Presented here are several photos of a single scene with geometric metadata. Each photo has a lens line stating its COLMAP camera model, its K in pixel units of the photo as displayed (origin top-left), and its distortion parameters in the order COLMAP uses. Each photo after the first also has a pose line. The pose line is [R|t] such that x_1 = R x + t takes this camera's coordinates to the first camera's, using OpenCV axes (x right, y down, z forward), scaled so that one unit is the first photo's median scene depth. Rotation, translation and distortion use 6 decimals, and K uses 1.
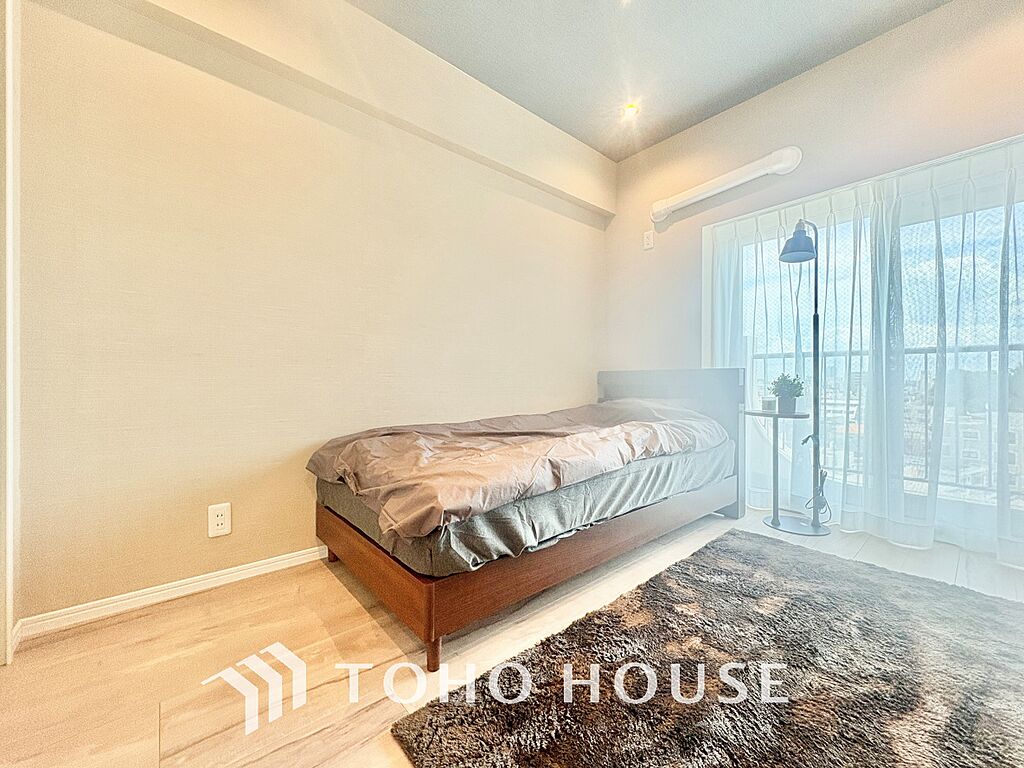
lens RADIAL K [[408.9, 0, 511.0], [0, 408.9, 384.5], [0, 0, 1]] dist [-0.000572, -0.000129]
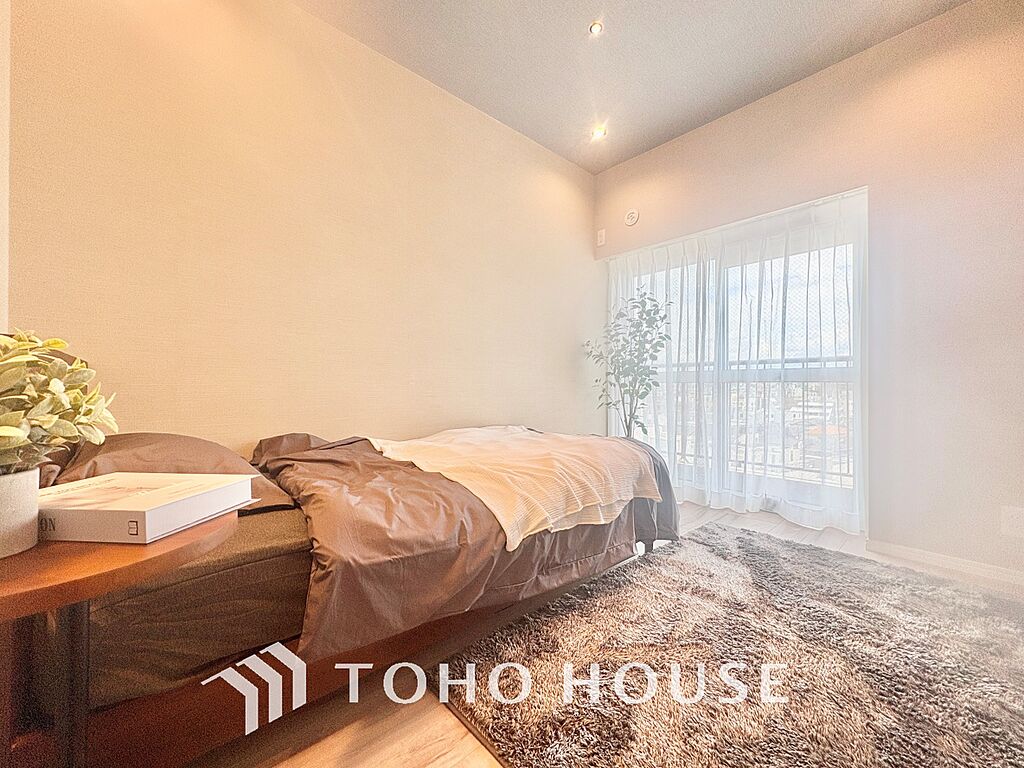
lens RADIAL K [[408.9, 0, 513.2], [0, 408.9, 387.9], [0, 0, 1]] dist [-0.000572, -0.000129]
pose [[0.999994, 0.003293, -0.000580, 0.067424], [-0.003291, 0.999989, 0.003484, -0.001502], [0.000591, -0.003482, 0.999994, -0.075511]]
